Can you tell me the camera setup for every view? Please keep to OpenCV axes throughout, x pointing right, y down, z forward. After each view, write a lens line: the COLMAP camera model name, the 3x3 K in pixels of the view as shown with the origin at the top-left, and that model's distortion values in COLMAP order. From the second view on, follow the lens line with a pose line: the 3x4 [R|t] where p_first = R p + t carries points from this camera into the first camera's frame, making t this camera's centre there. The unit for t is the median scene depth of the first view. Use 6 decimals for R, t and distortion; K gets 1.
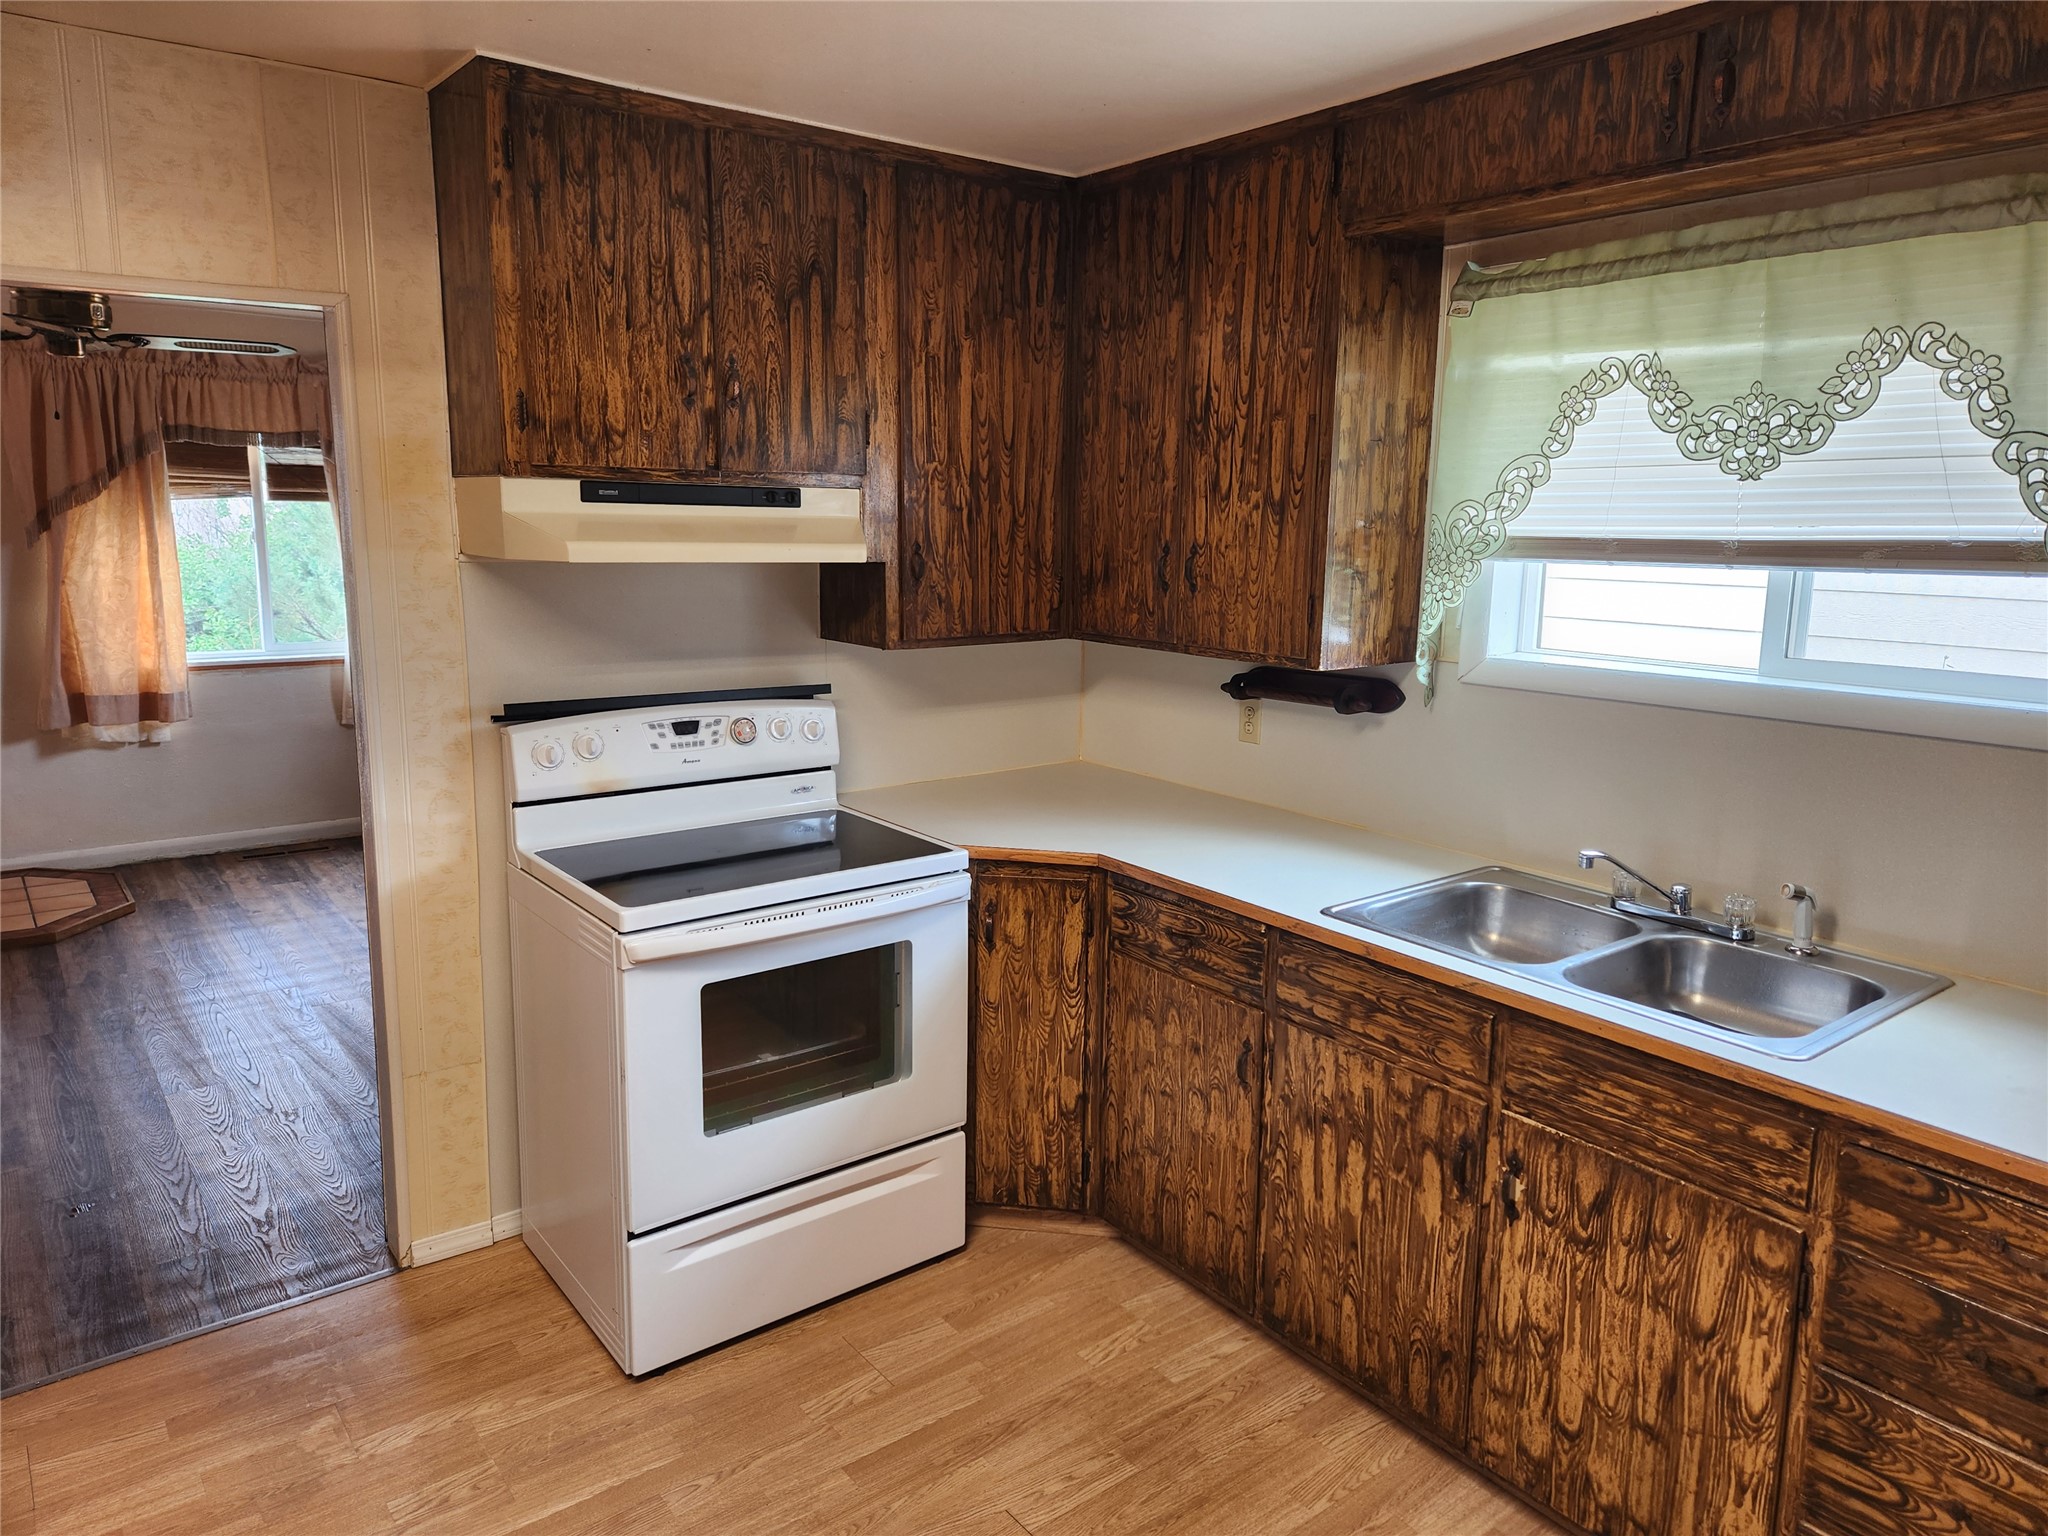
lens RADIAL K [[1364.9, 0, 1028.9], [0, 1364.9, 743.1], [0, 0, 1]] dist [0.080047, -0.066742]
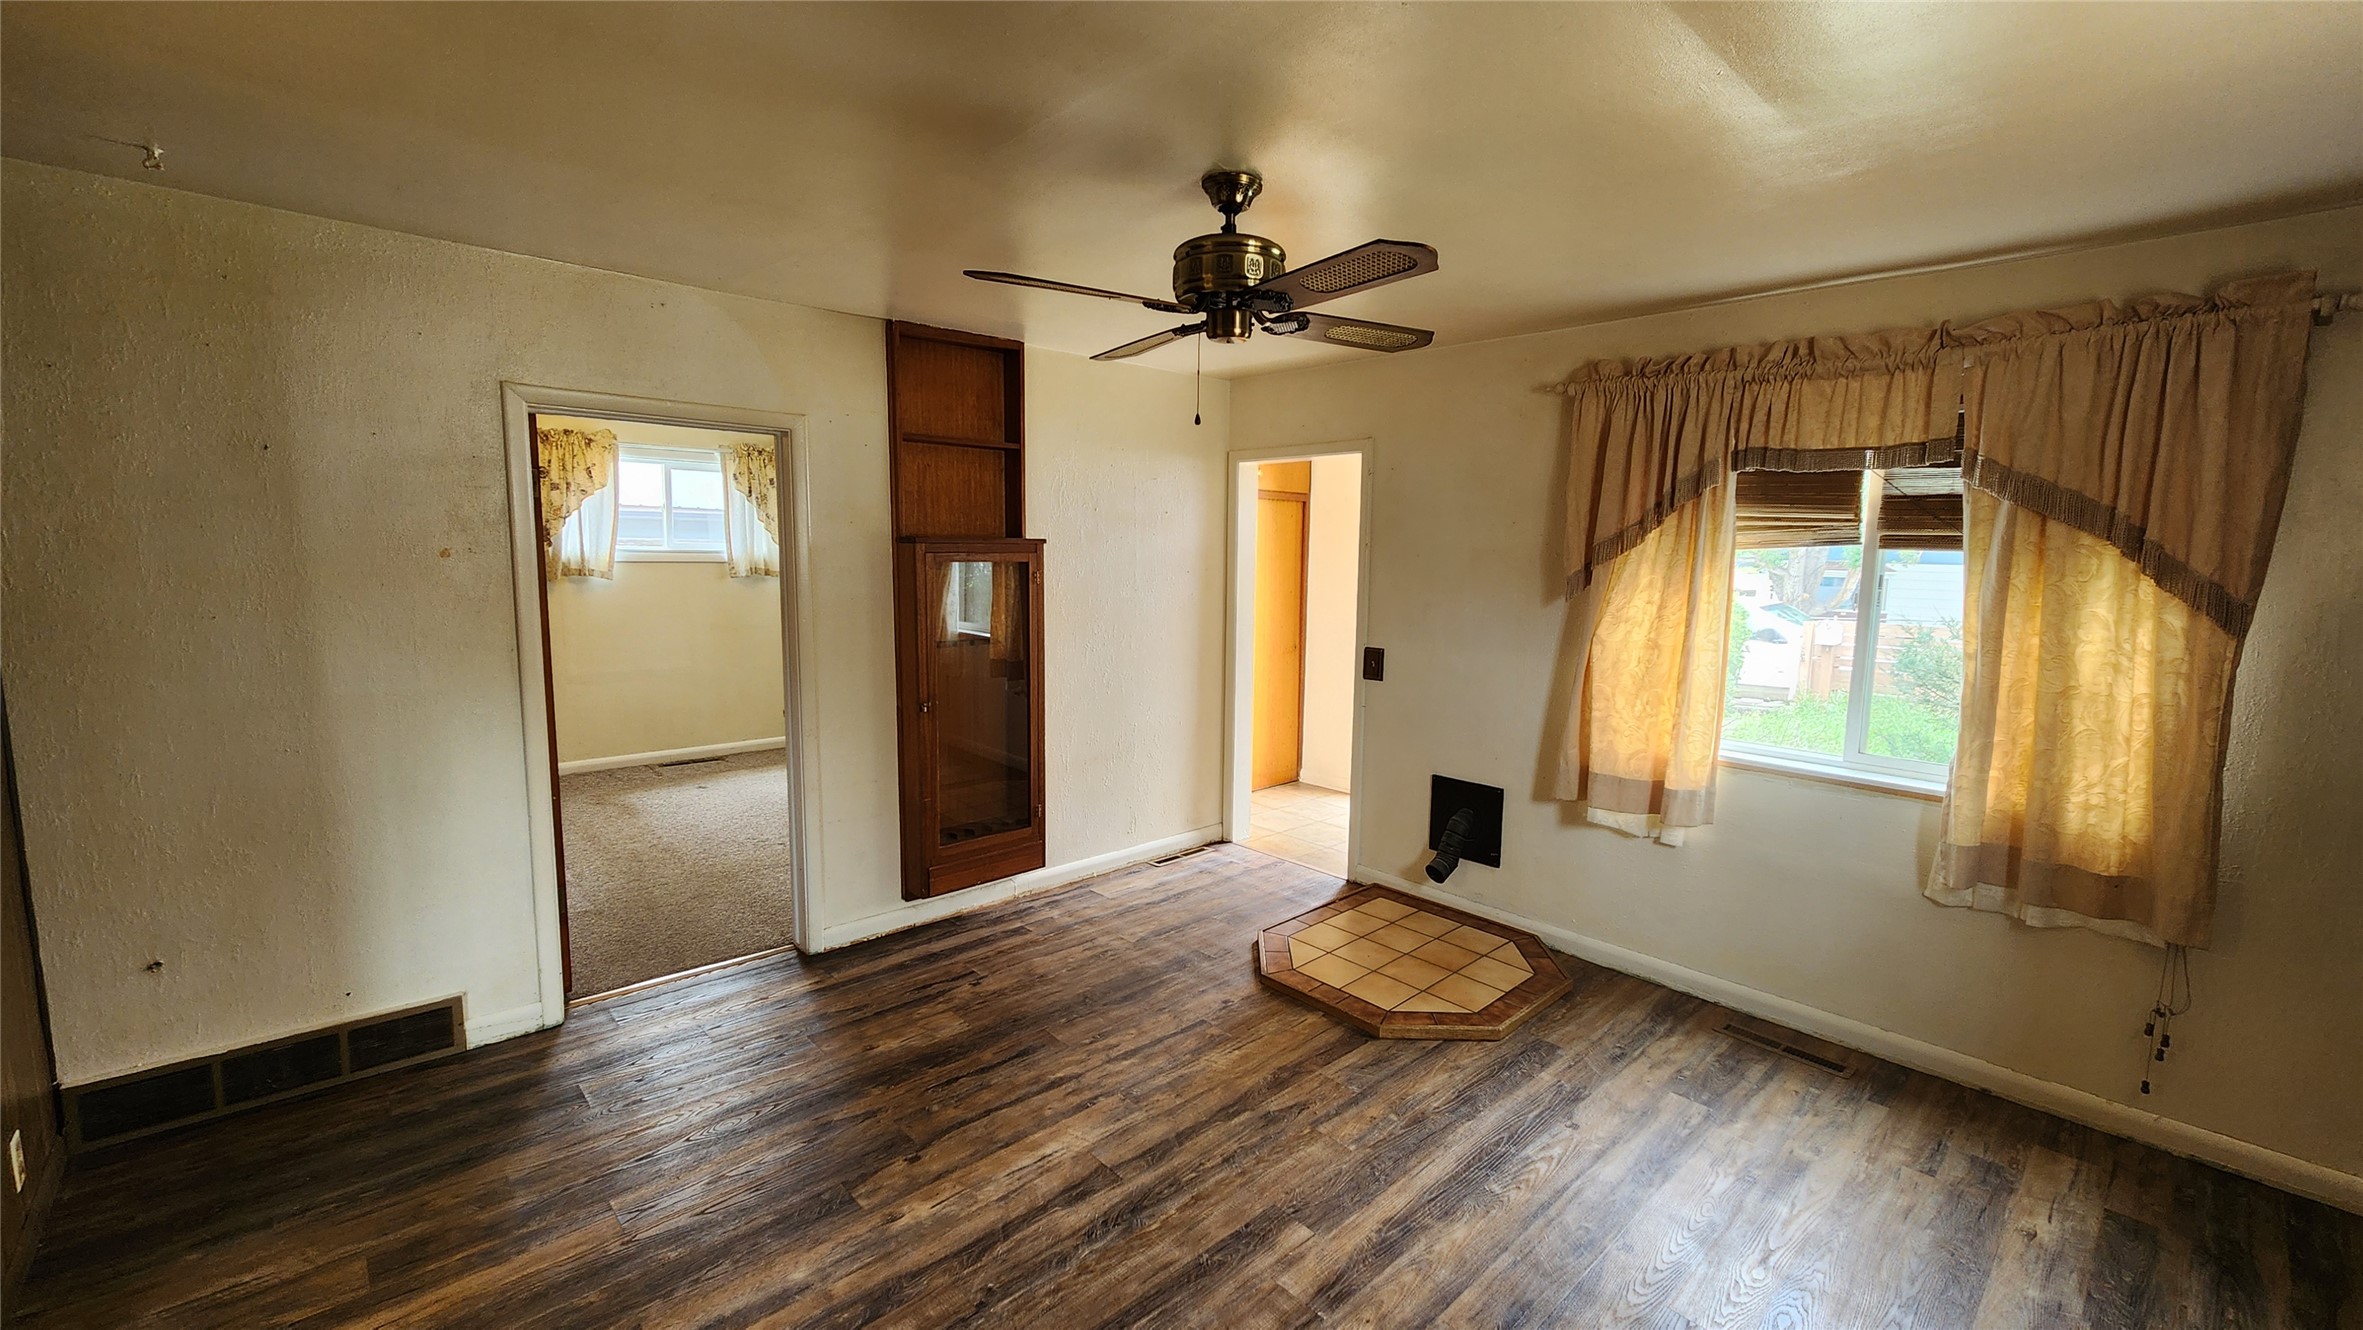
lens RADIAL K [[963.8, 0, 1194.9], [0, 963.8, 648.9], [0, 0, 1]] dist [0.000629, -0.000992]
pose [[0.100091, 0.095657, -0.990369, -0.249156], [-0.188509, 0.979163, 0.075523, -0.231031], [0.976958, 0.179135, 0.116037, 1.465104]]
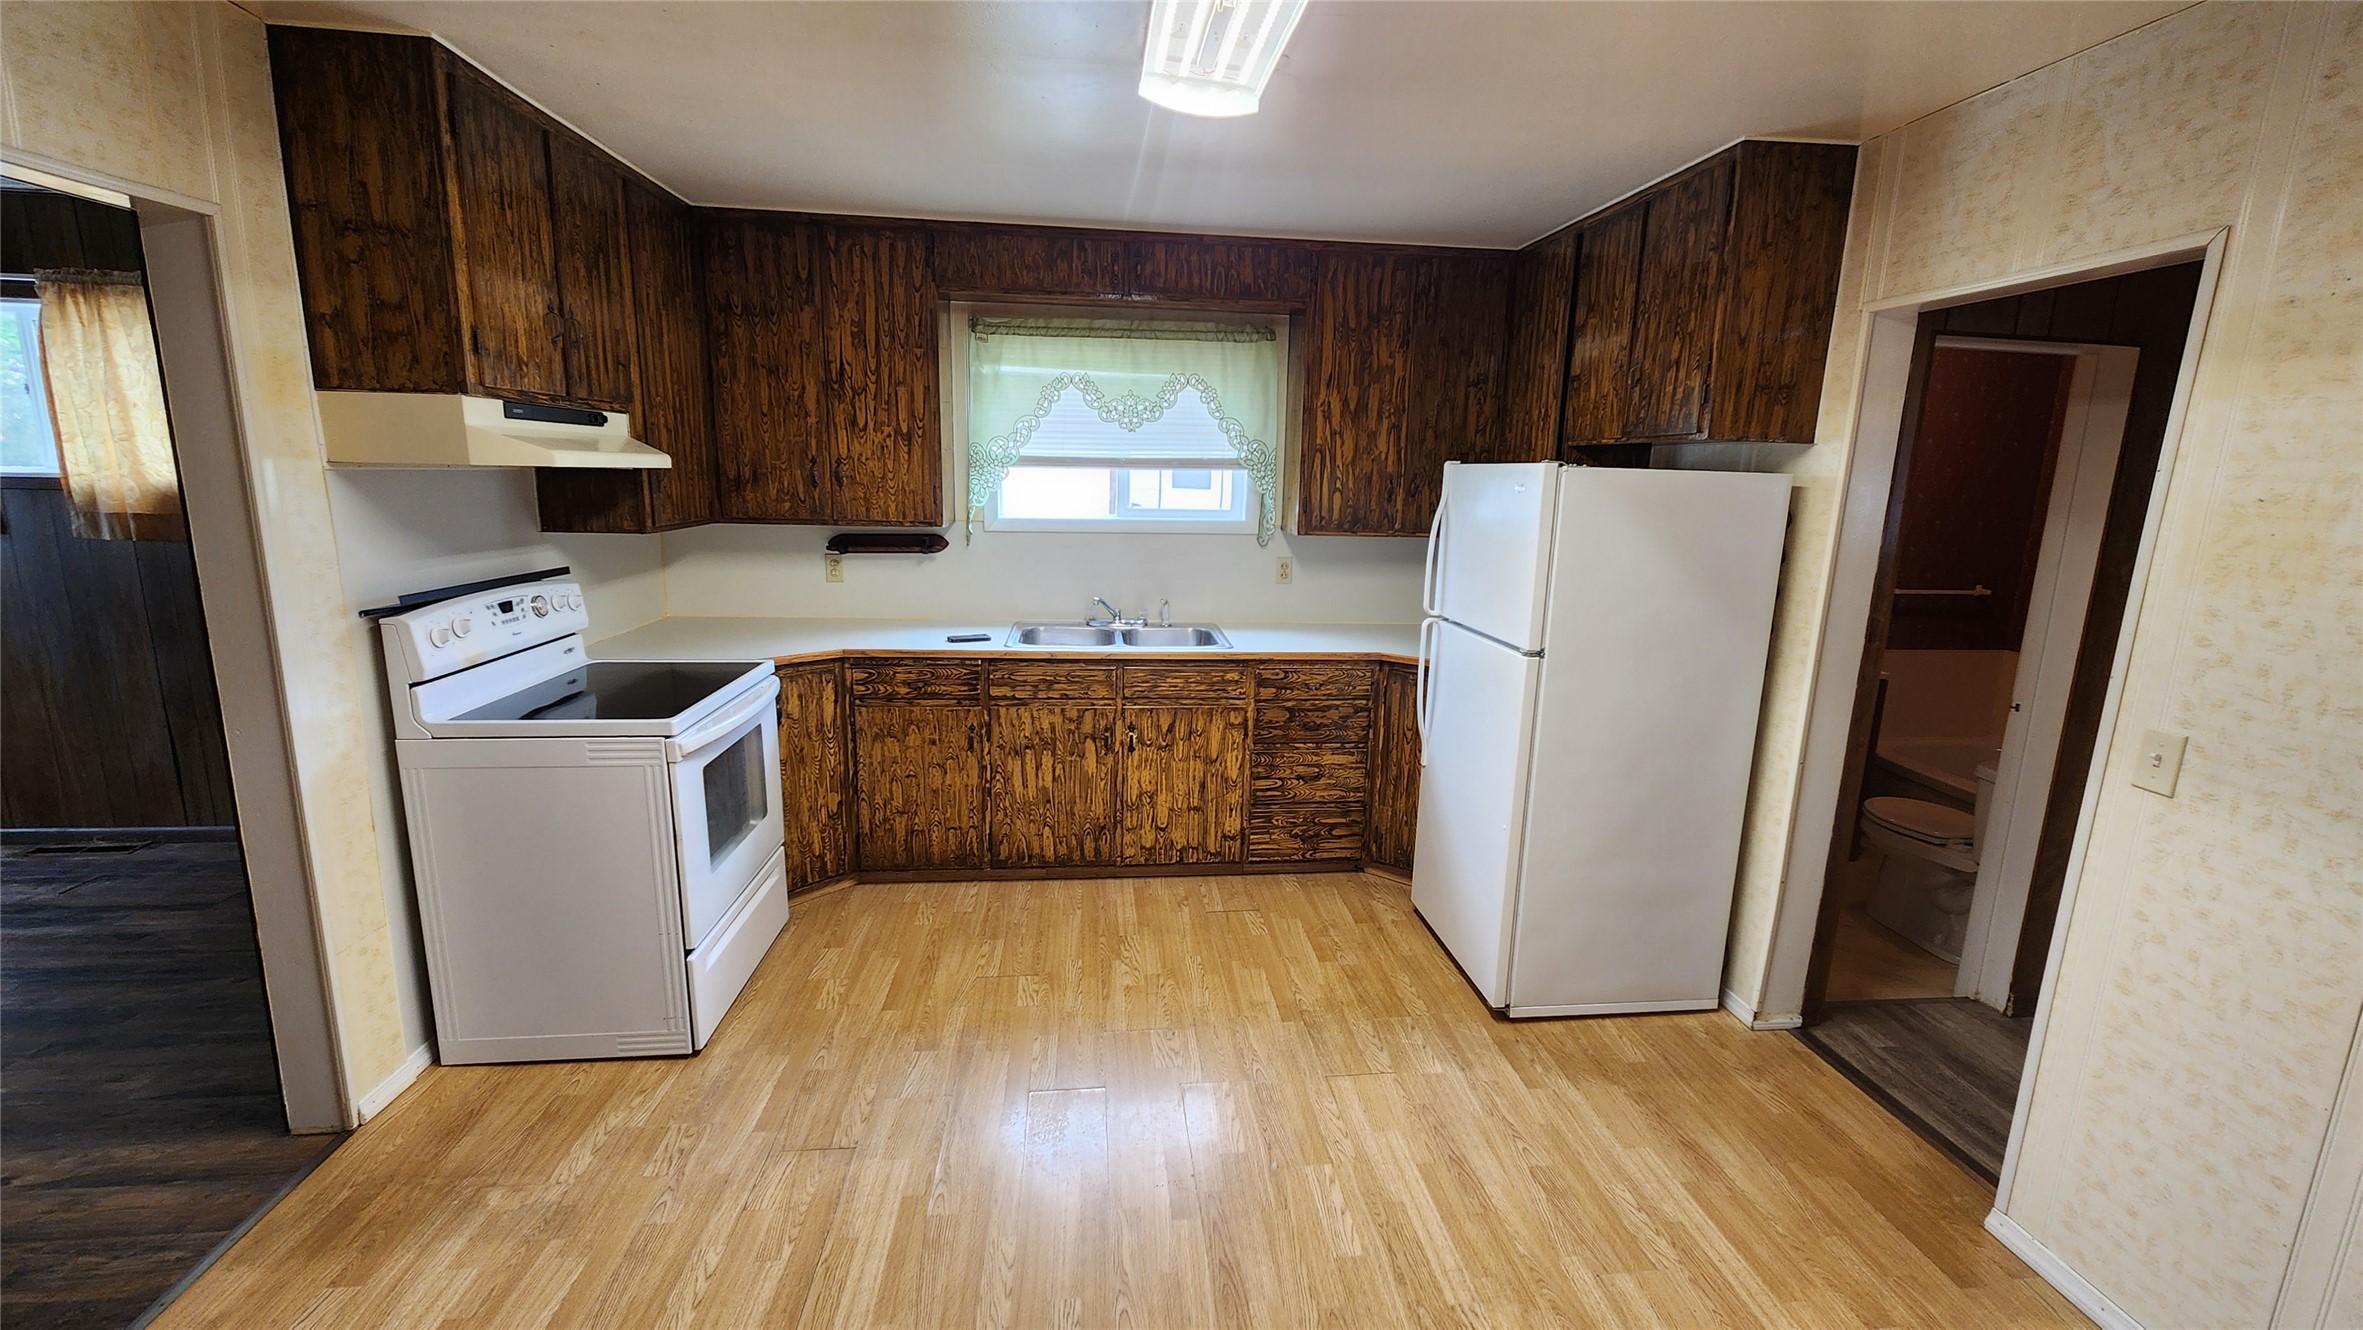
lens RADIAL K [[963.8, 0, 1207.2], [0, 963.8, 660.7], [0, 0, 1]] dist [0.000629, -0.000992]
pose [[0.518527, -0.168267, 0.838341, -0.735457], [0.127451, 0.984703, 0.118813, 0.014901], [-0.845509, 0.045240, 0.532041, 0.024026]]
